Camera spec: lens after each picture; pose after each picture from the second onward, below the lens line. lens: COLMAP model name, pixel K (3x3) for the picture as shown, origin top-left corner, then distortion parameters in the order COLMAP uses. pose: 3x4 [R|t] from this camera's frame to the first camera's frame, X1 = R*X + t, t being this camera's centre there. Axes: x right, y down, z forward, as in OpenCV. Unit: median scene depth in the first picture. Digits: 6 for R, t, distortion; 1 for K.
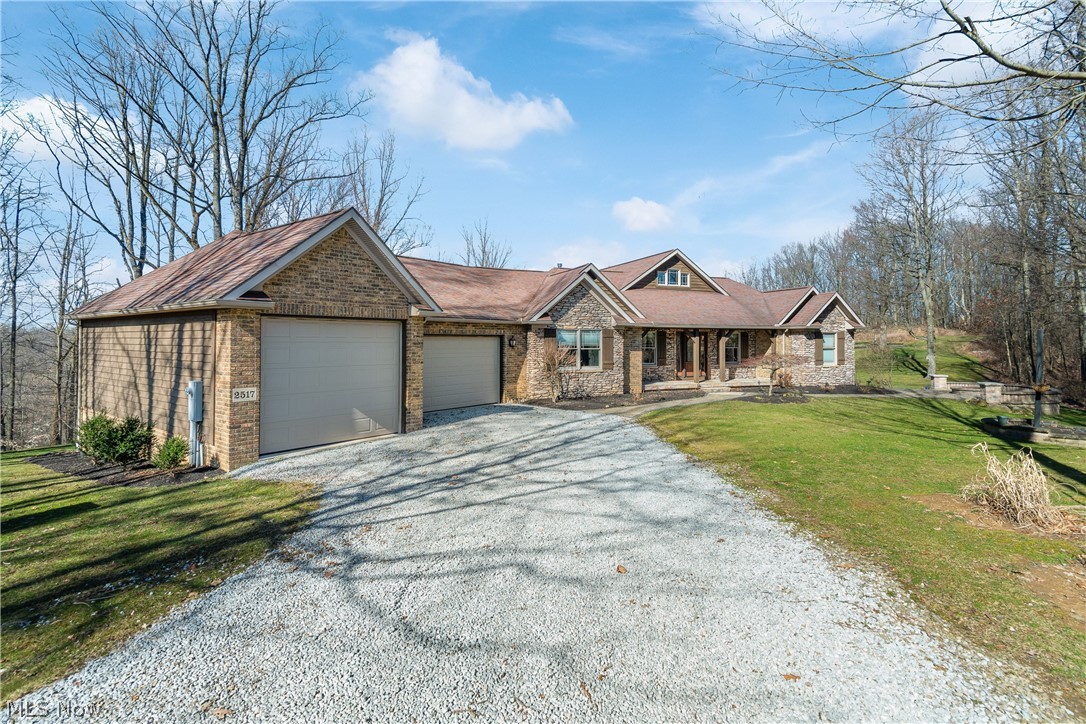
lens RADIAL K [[552.5, 0, 543.1], [0, 552.5, 331.5], [0, 0, 1]] dist [0.002364, 0.000167]
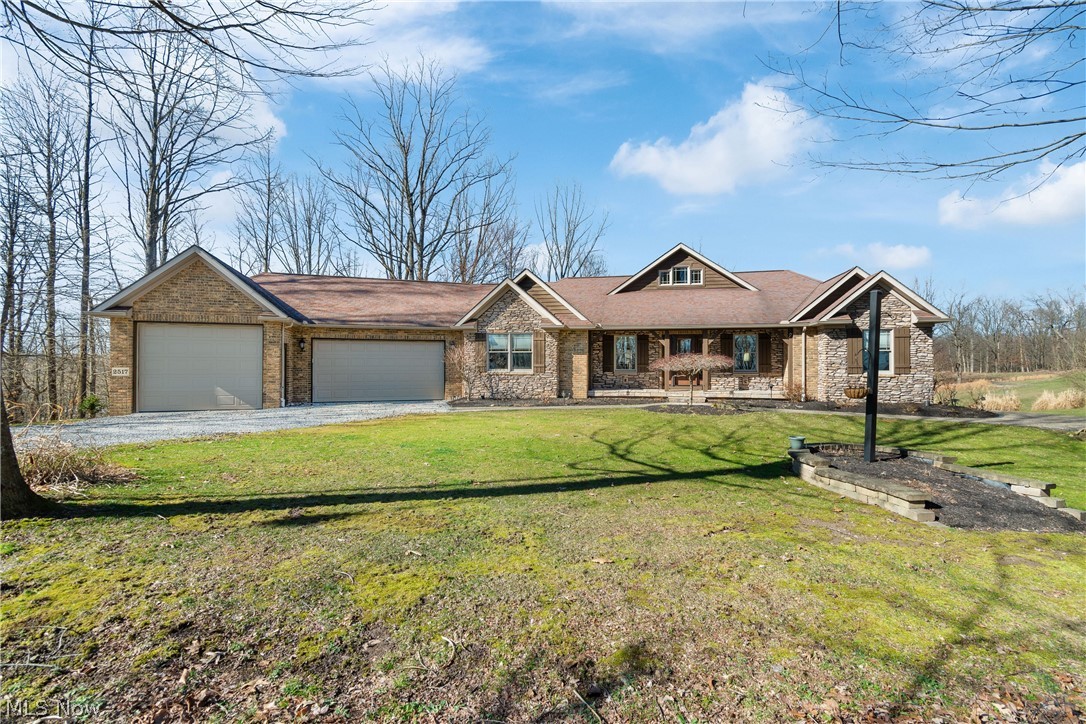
lens RADIAL K [[480.7, 0, 550.6], [0, 480.7, 359.6], [0, 0, 1]] dist [0.000034, 0.000004]
pose [[0.812476, -0.006304, -0.582961, 0.646803], [0.008242, 0.999966, 0.000674, 0.045102], [0.582937, -0.005352, 0.812500, 0.304159]]
